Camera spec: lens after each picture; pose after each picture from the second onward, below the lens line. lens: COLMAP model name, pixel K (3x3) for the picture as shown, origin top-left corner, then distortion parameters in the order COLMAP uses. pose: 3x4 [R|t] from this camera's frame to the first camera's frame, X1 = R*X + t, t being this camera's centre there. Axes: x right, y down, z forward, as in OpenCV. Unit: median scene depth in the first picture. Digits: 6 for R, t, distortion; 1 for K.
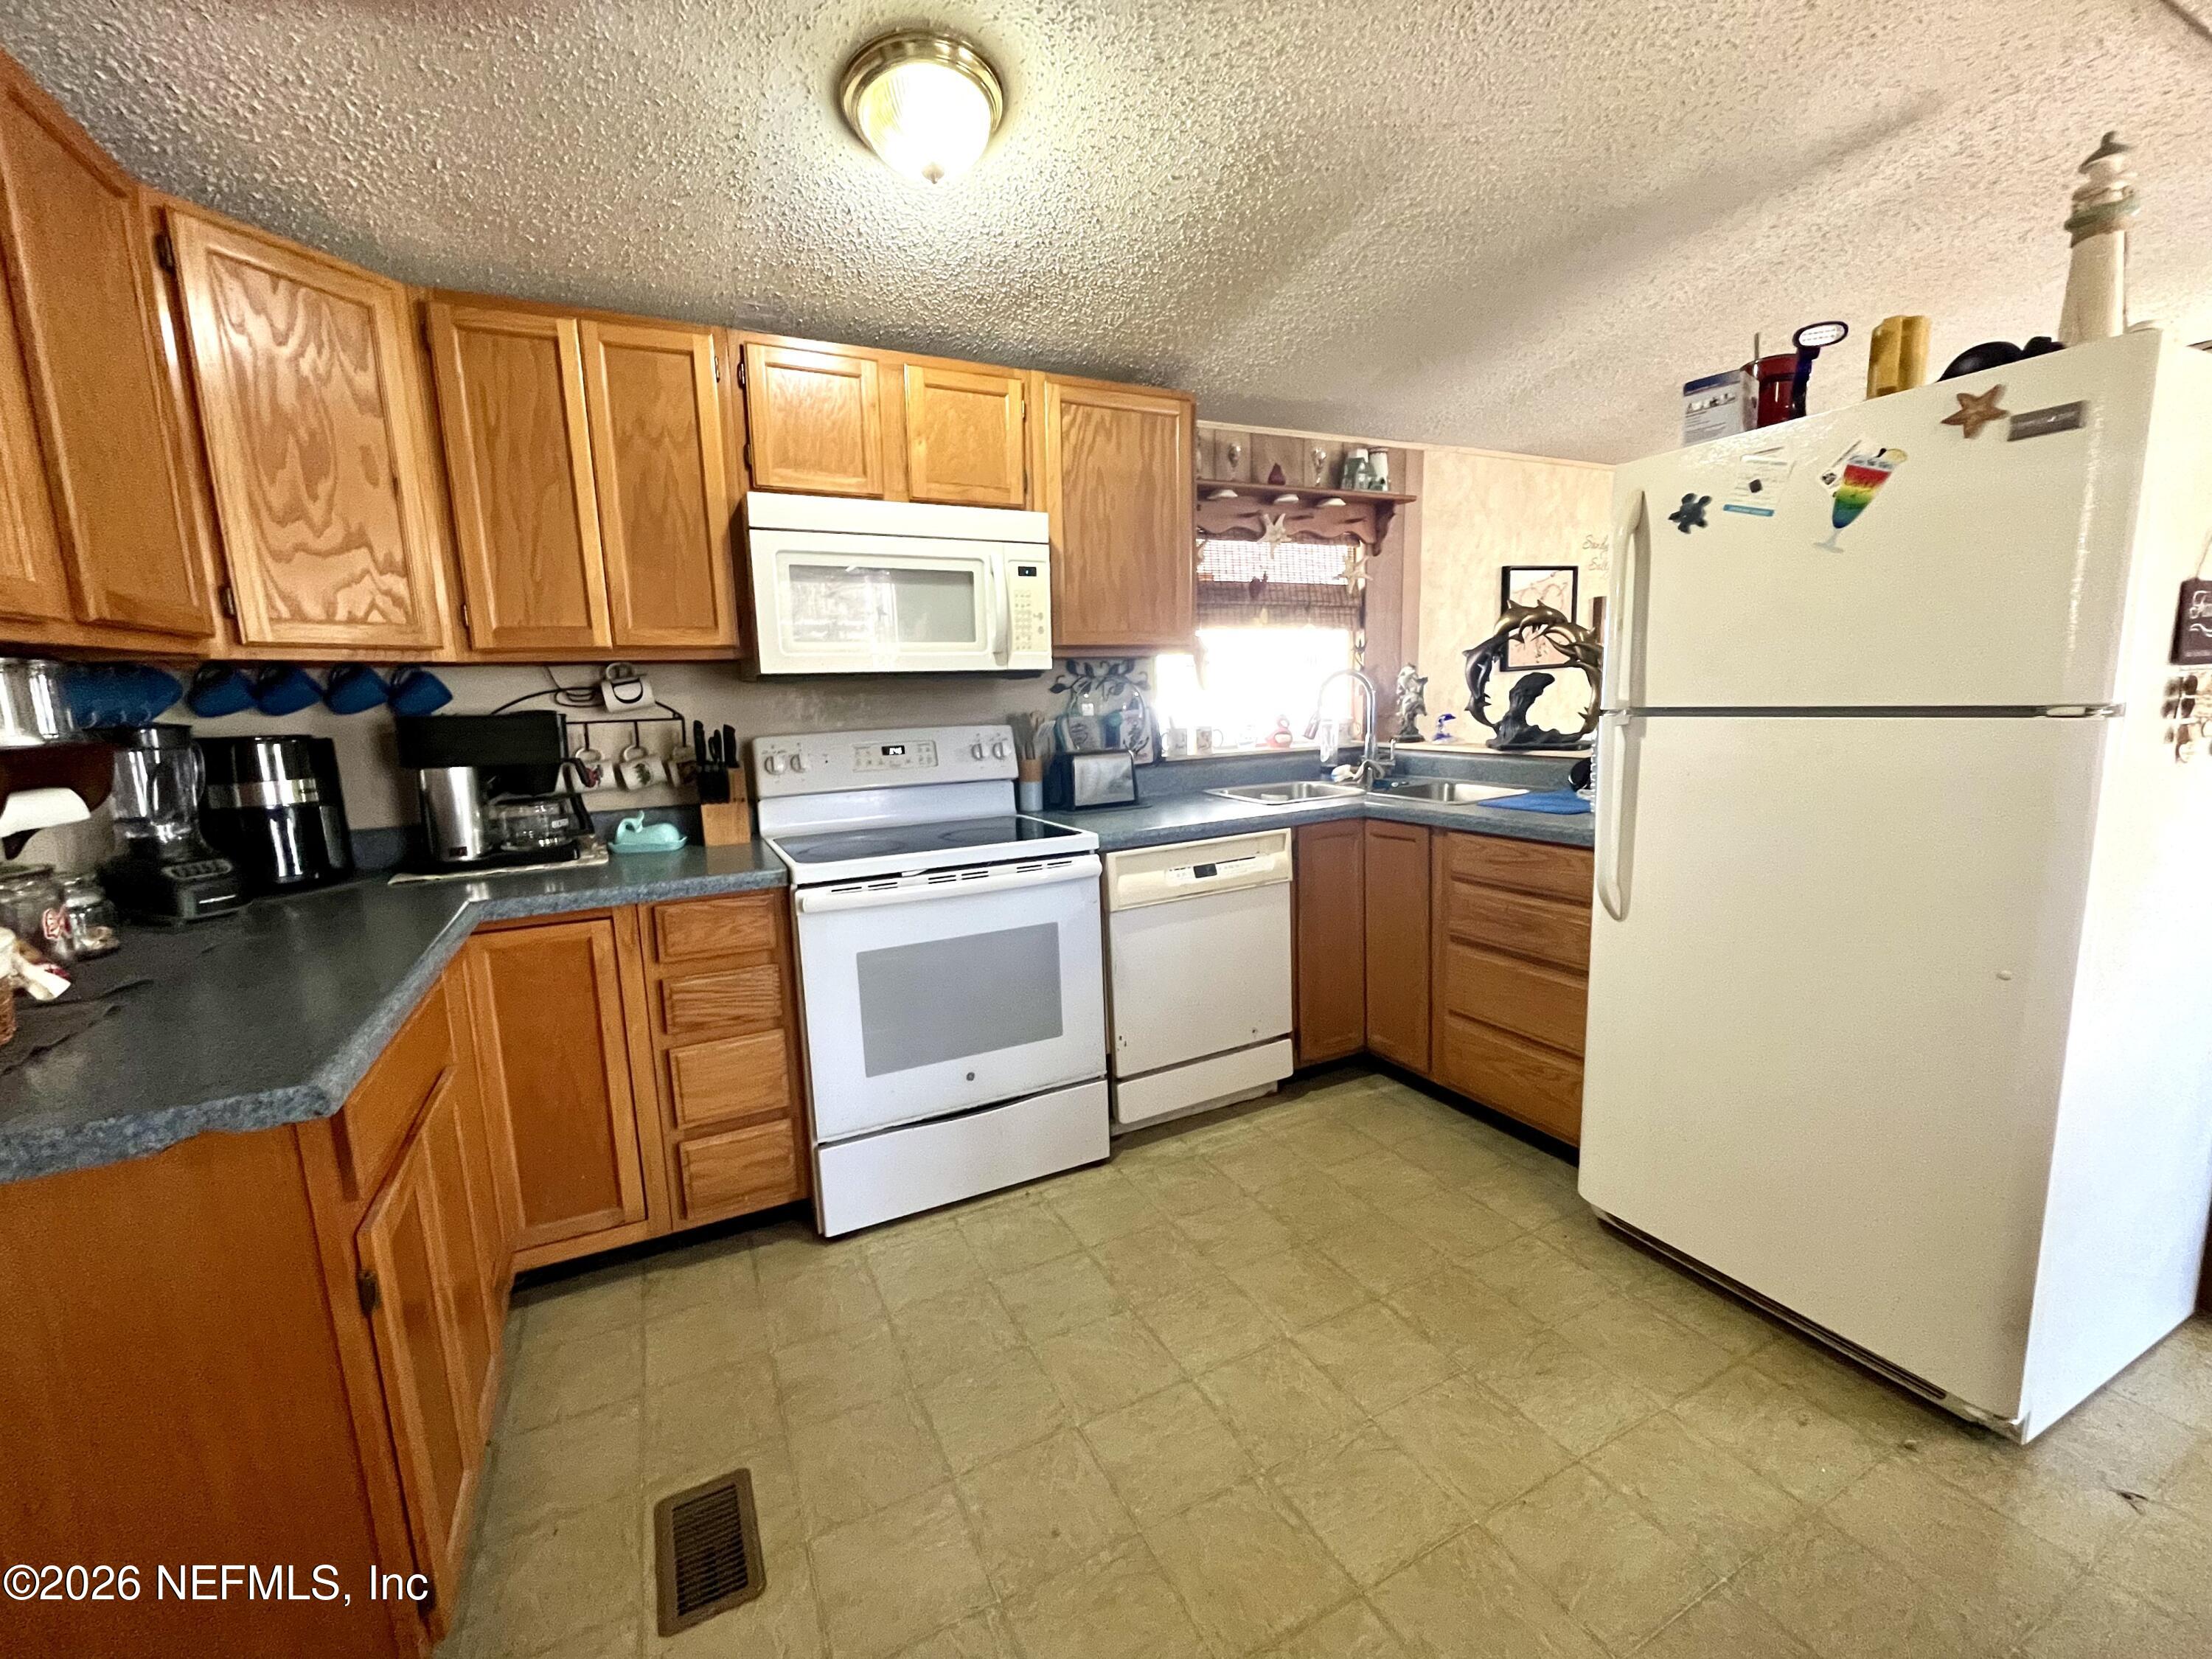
lens RADIAL K [[900.1, 0, 1107.9], [0, 900.1, 826.6], [0, 0, 1]] dist [-0.003057, -0.000604]
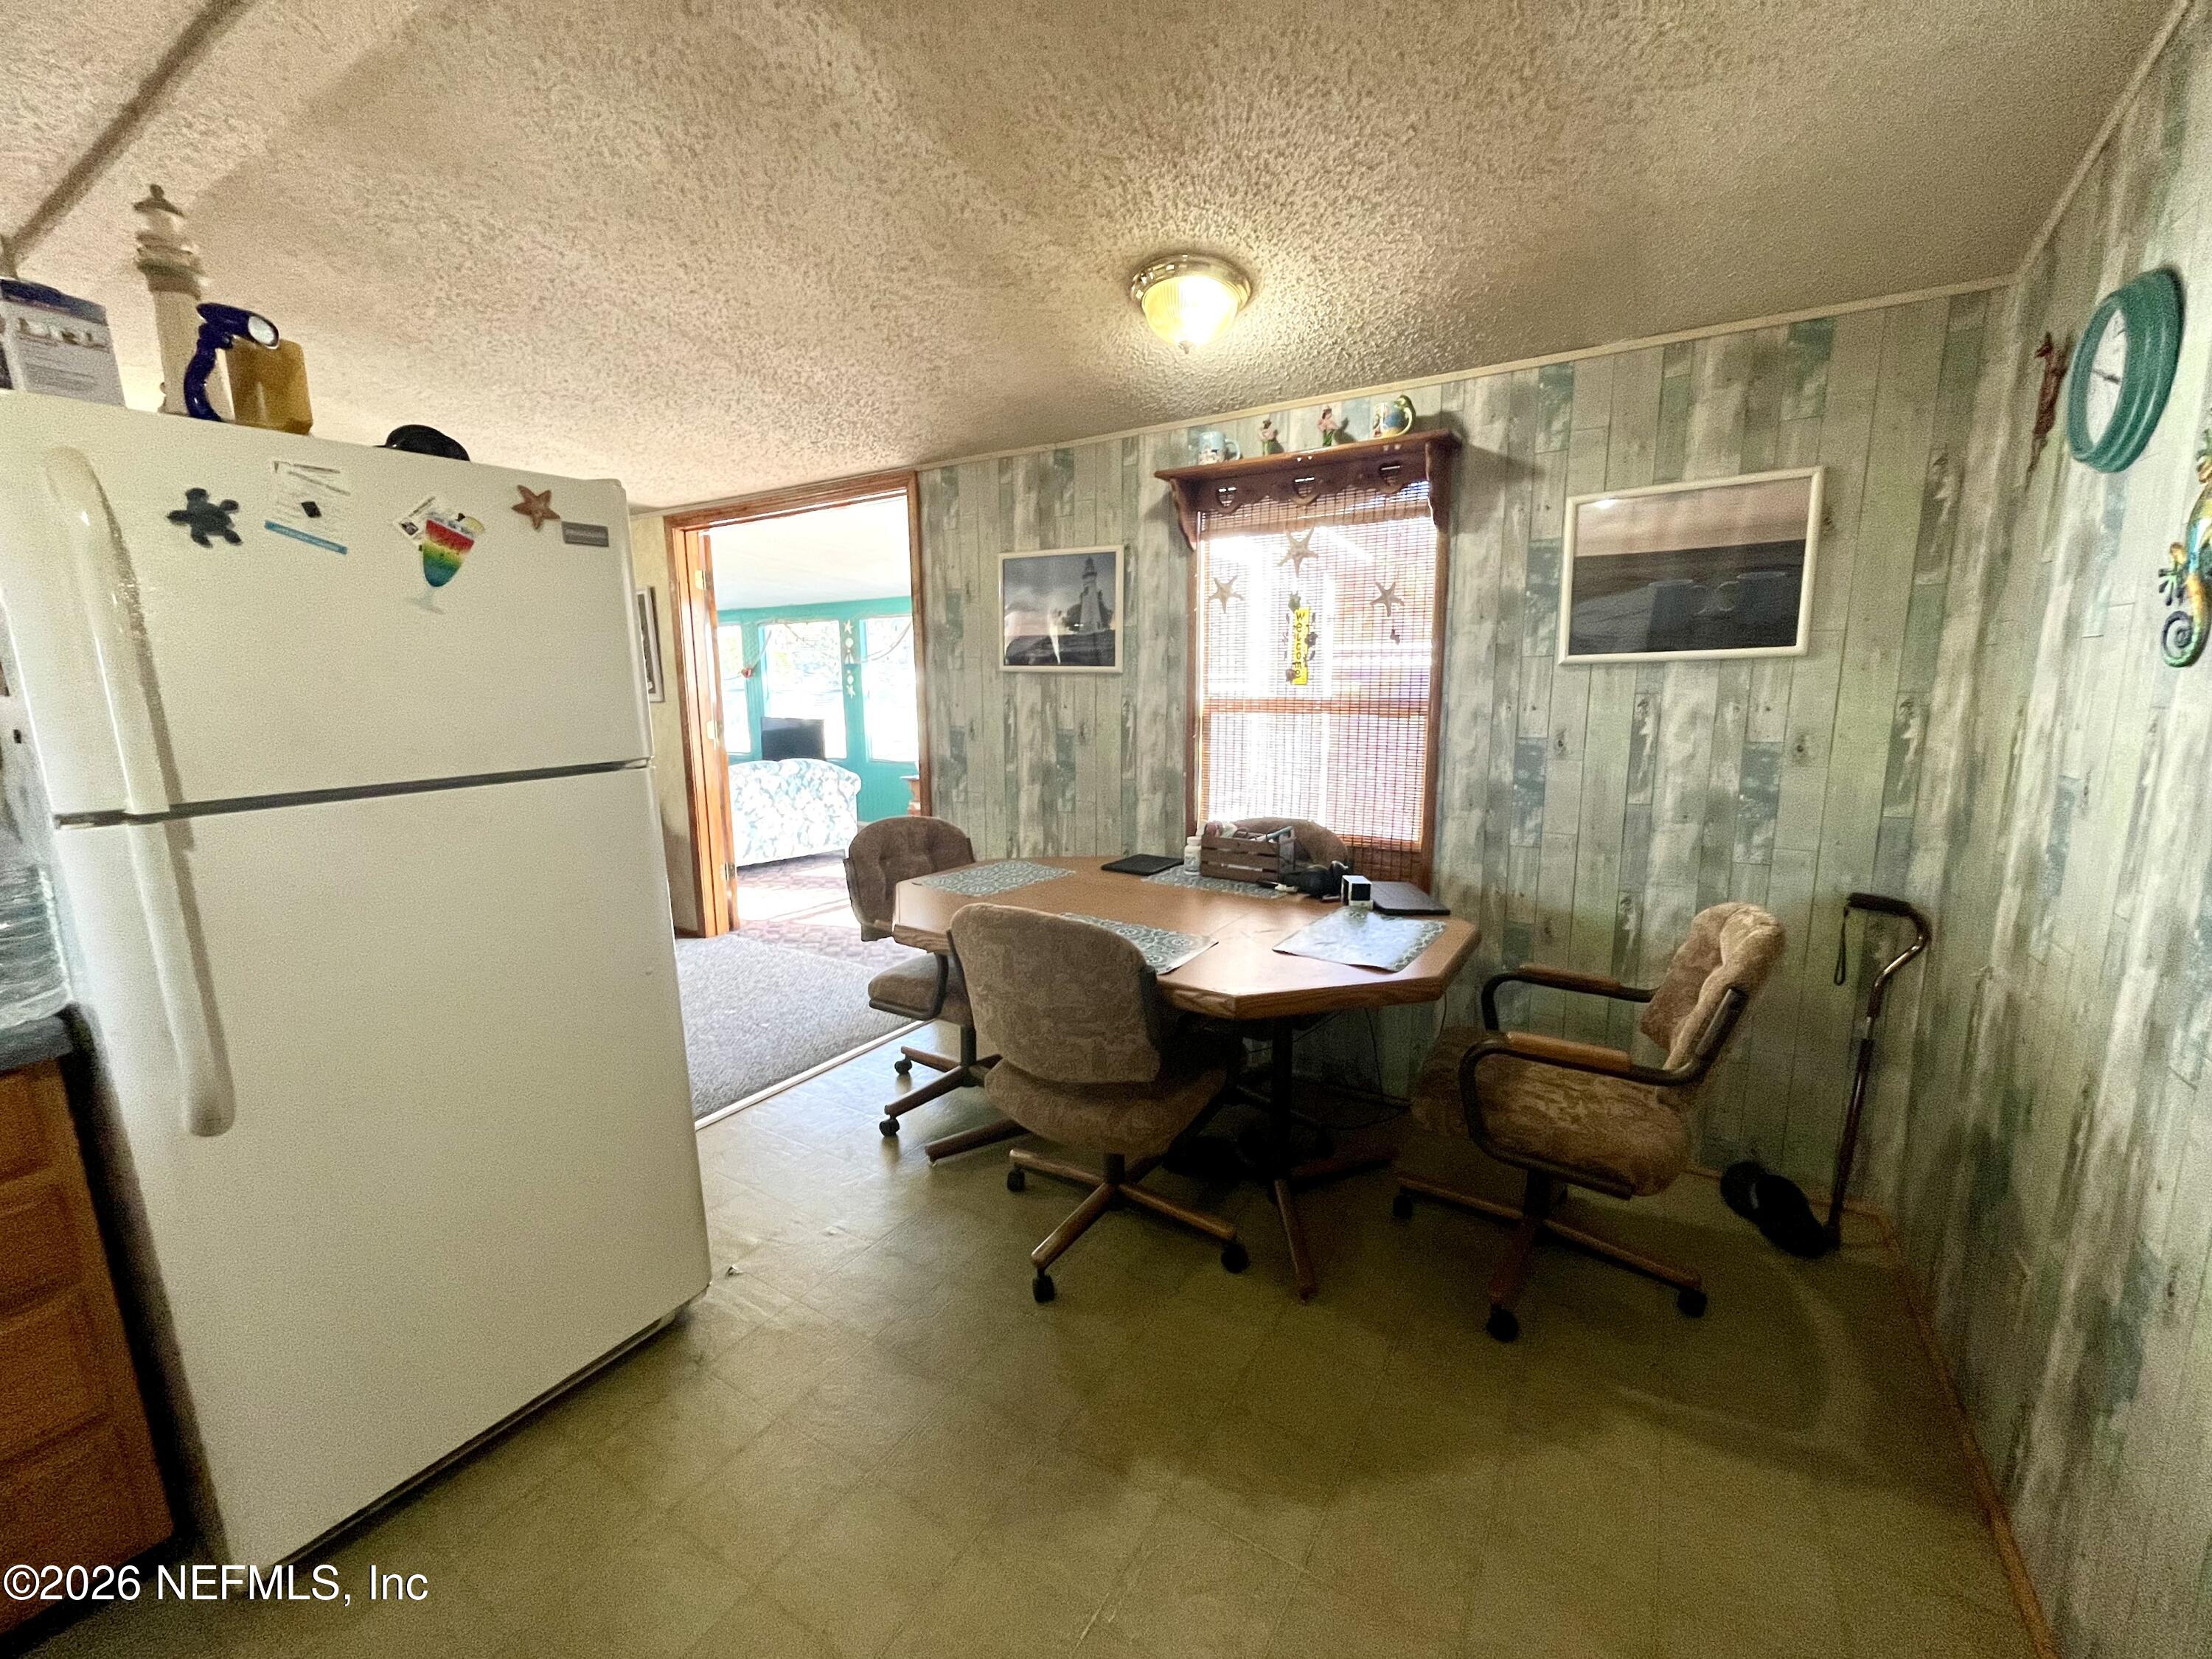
lens RADIAL K [[900.1, 0, 1102.1], [0, 900.1, 833.5], [0, 0, 1]] dist [-0.003057, -0.000604]
pose [[-0.518365, -0.107605, 0.848362, -0.350483], [0.160339, 0.962229, 0.220018, -0.179301], [-0.839994, 0.250075, -0.481532, 0.922773]]
